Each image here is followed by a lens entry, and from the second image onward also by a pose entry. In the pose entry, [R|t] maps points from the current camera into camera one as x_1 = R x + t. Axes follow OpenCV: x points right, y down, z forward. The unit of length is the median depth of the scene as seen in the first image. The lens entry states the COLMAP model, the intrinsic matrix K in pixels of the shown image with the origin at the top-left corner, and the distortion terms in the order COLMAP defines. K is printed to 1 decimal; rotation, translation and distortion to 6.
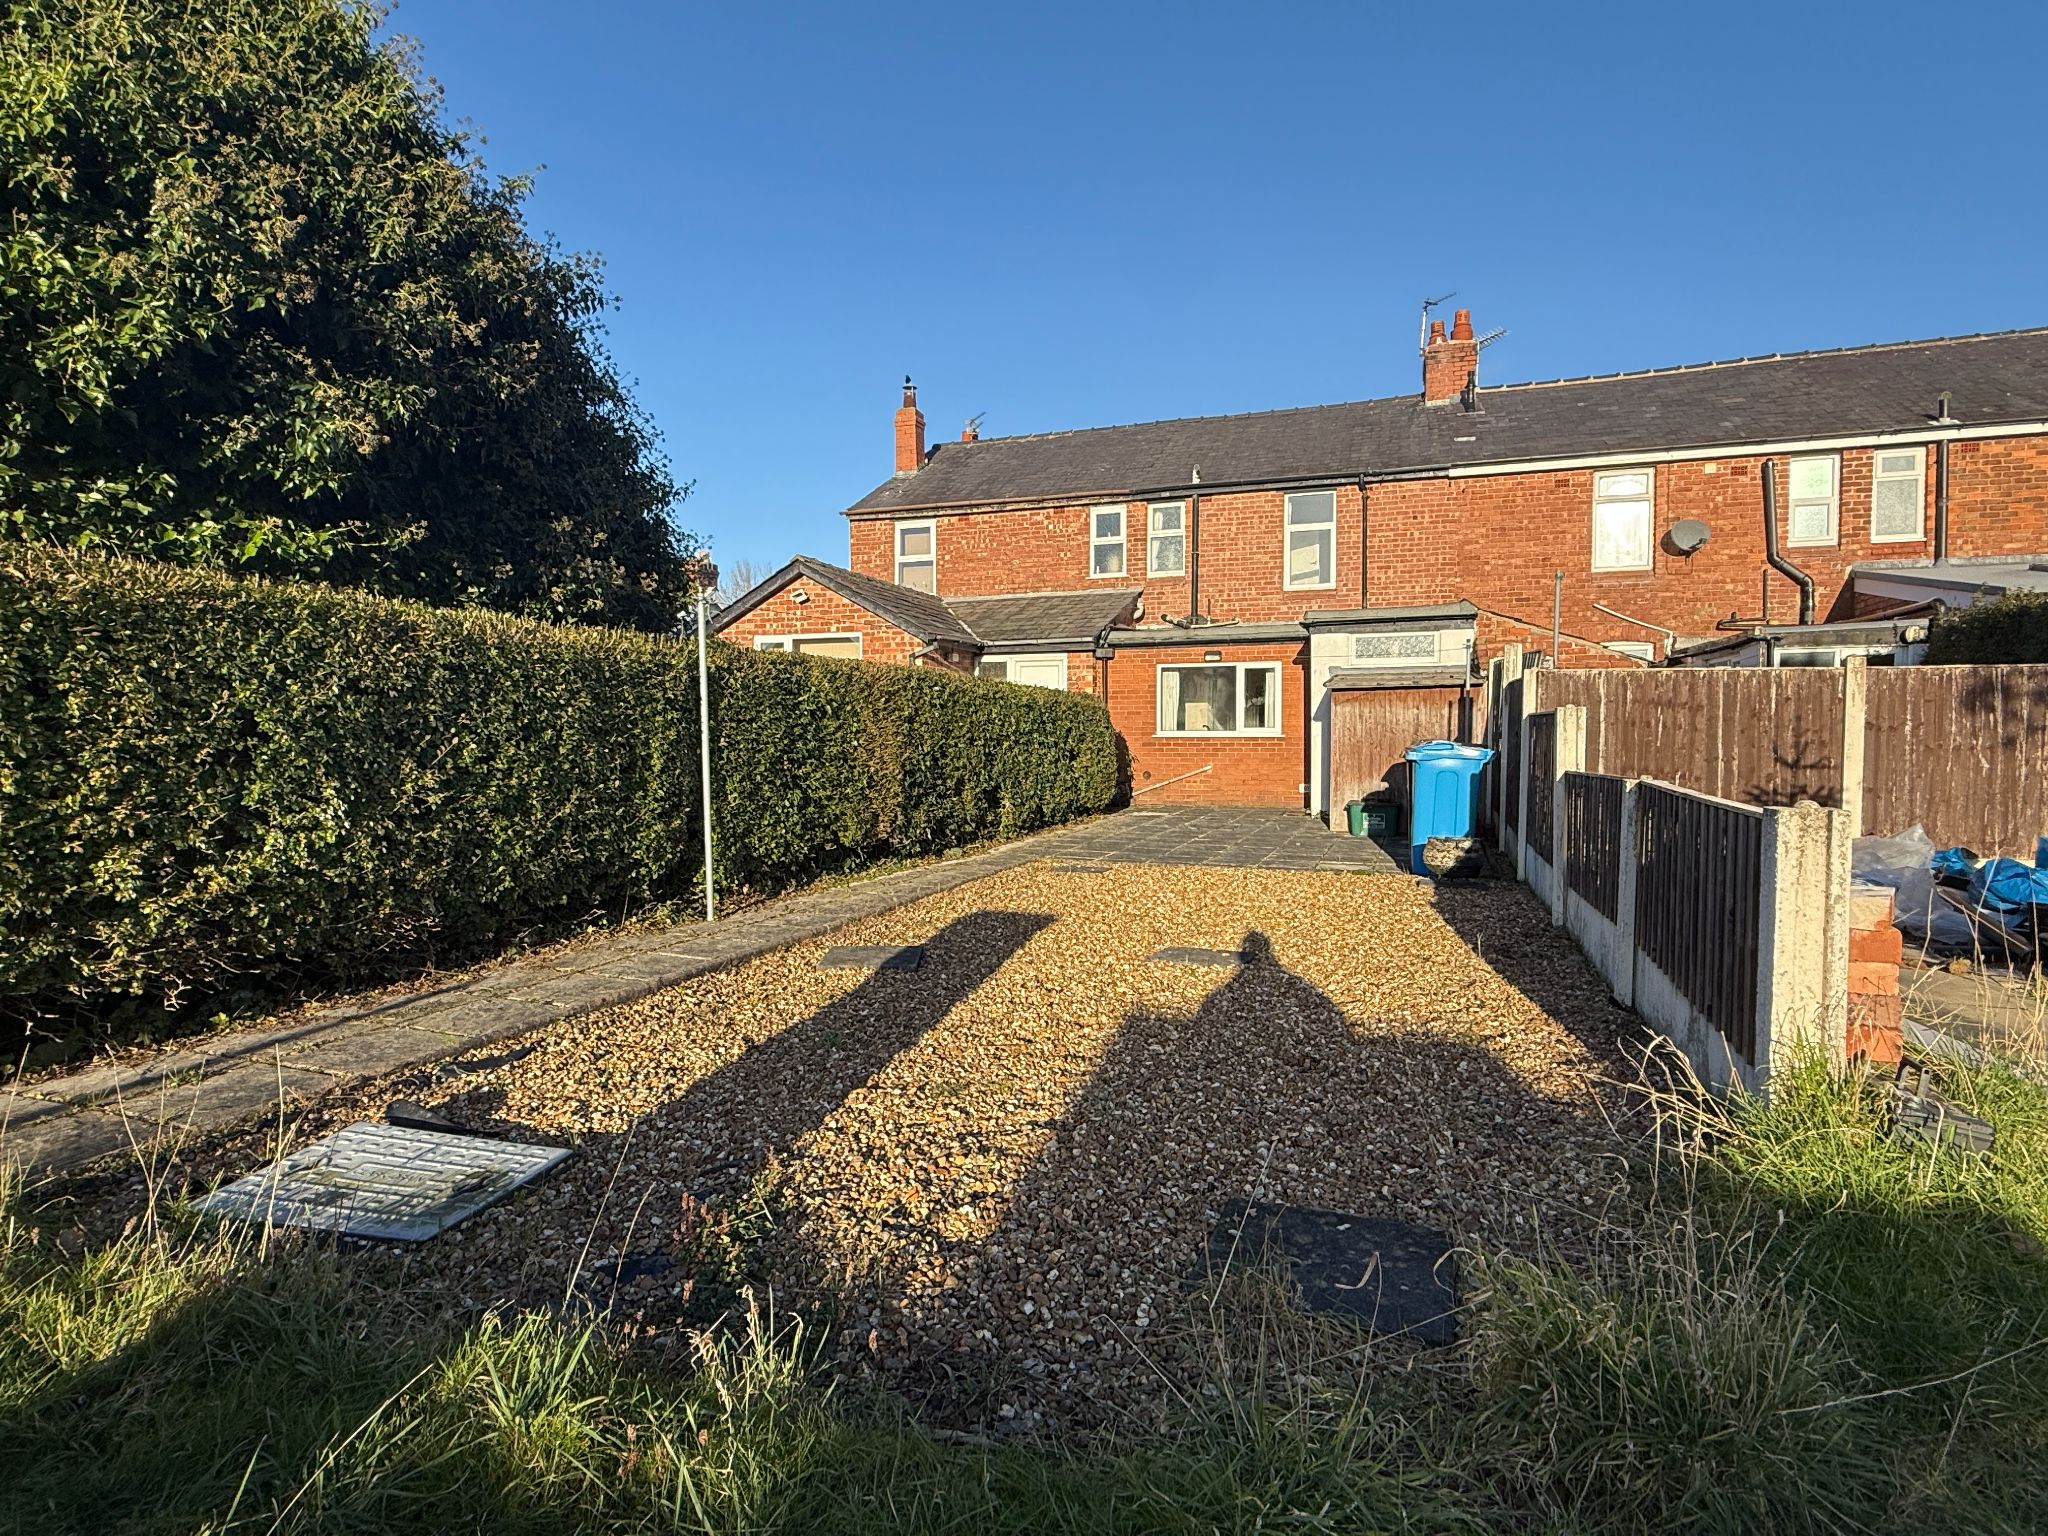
lens RADIAL K [[1065.0, 0, 1024.0], [0, 1065.0, 768.0], [0, 0, 1]] dist [-0.000921, -0.000768]
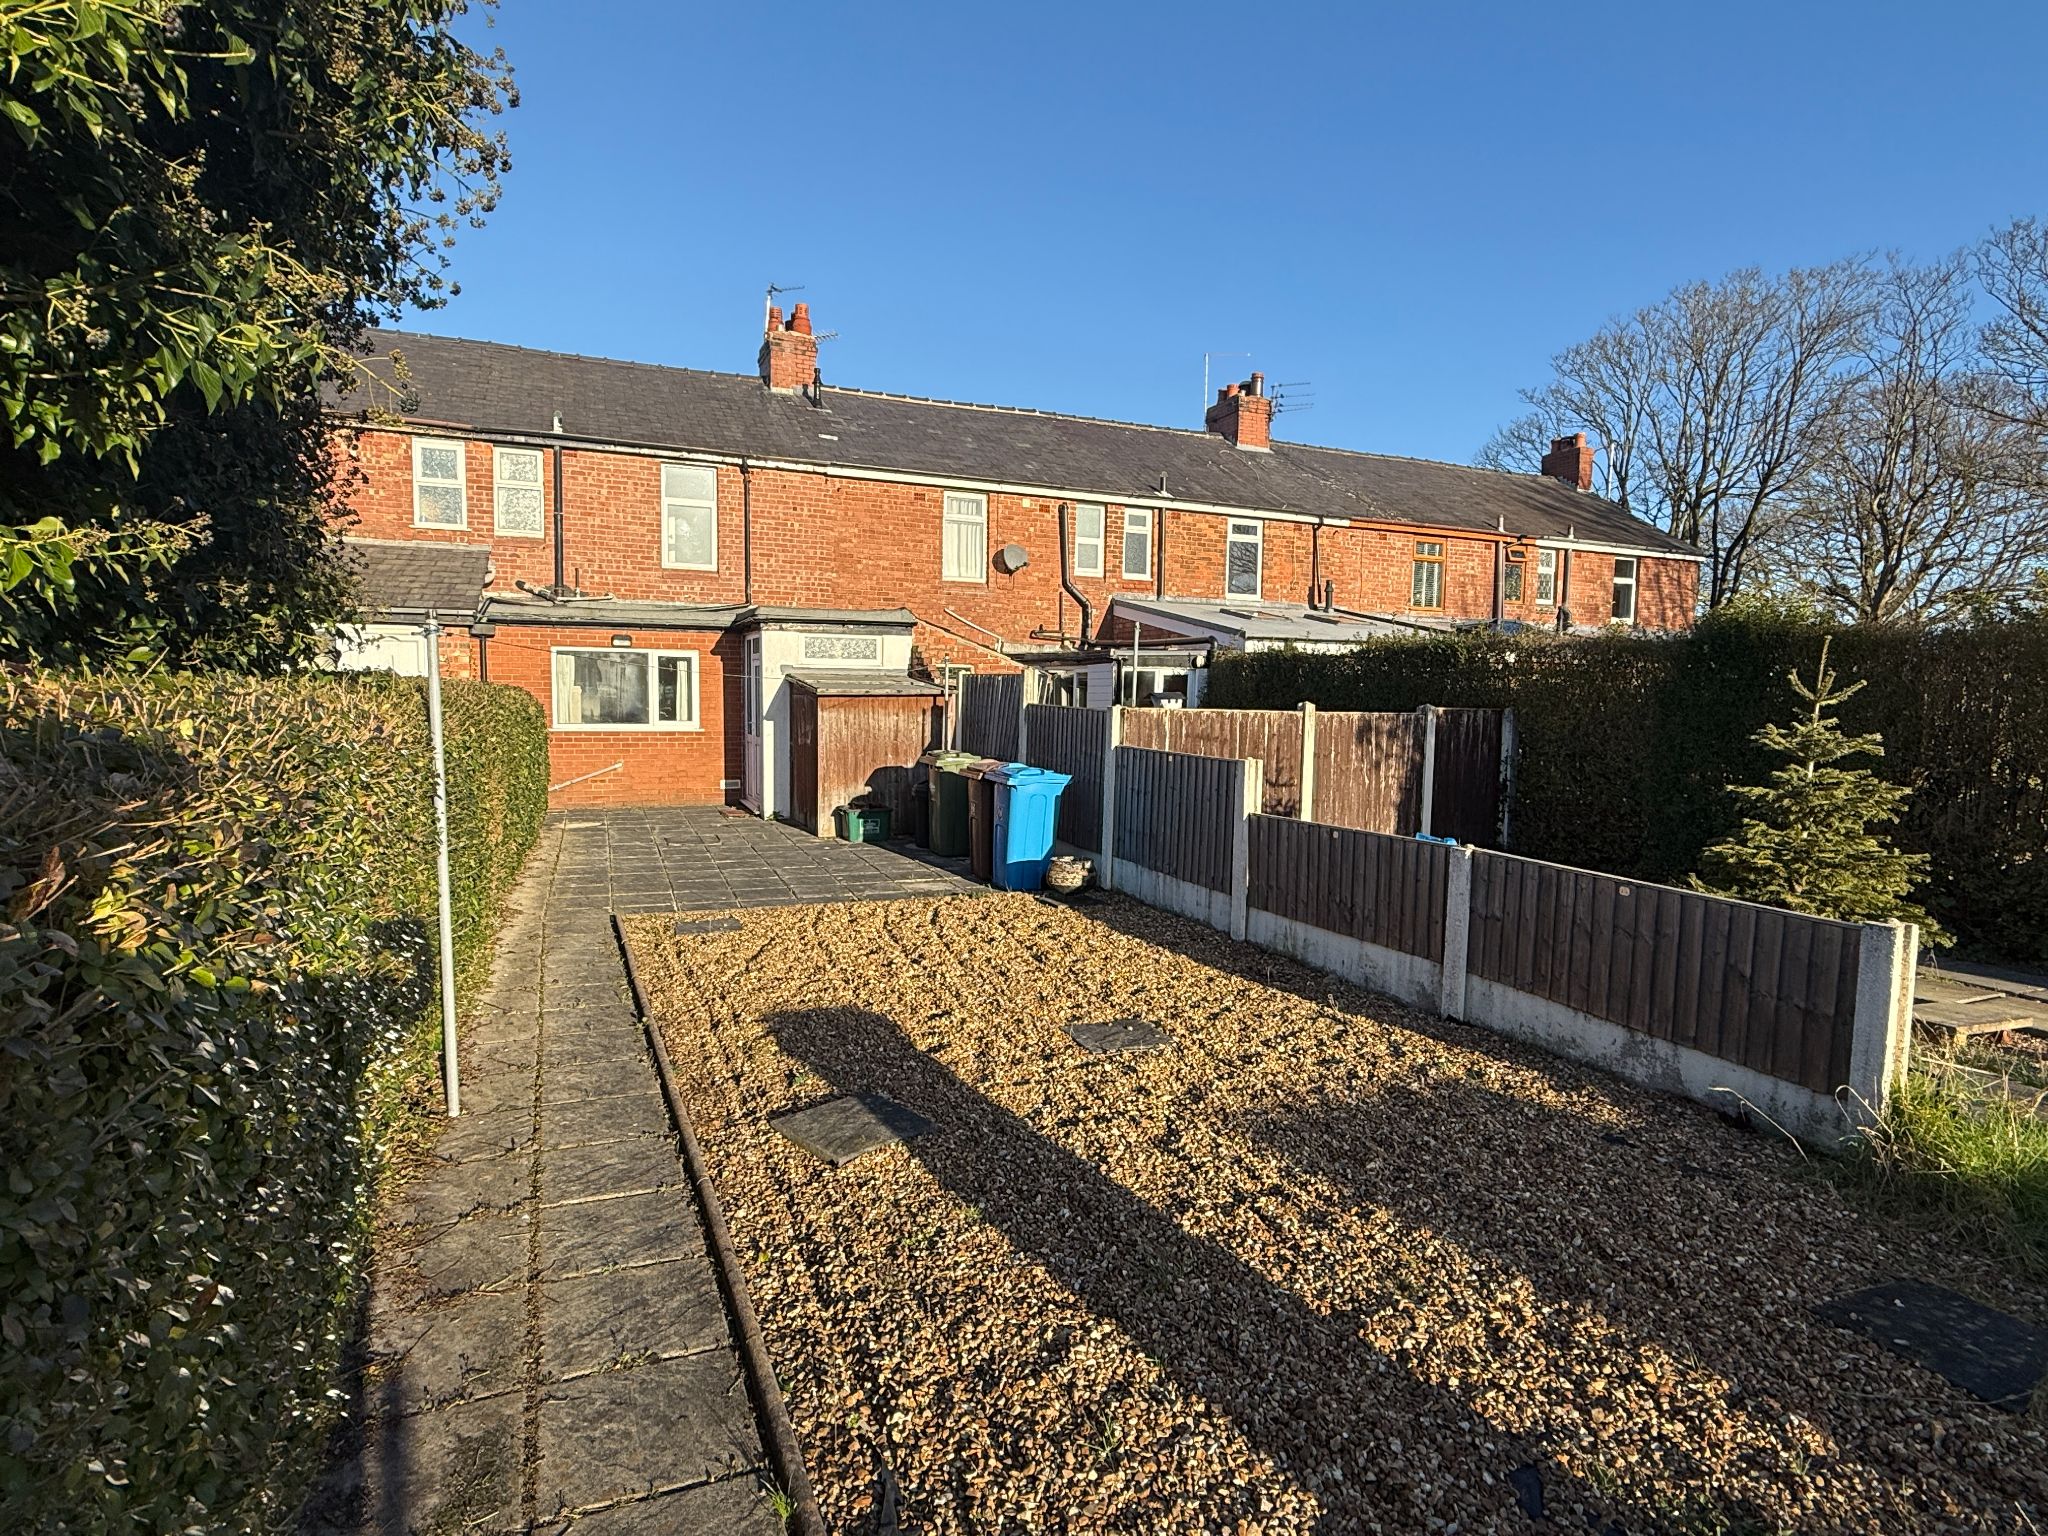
lens RADIAL K [[1065.0, 0, 1024.0], [0, 1065.0, 768.0], [0, 0, 1]] dist [-0.000921, -0.000768]
pose [[0.729296, -0.035819, 0.683260, -0.191342], [0.003464, 0.998809, 0.048664, -0.041145], [-0.684190, -0.033124, 0.728551, 0.115028]]
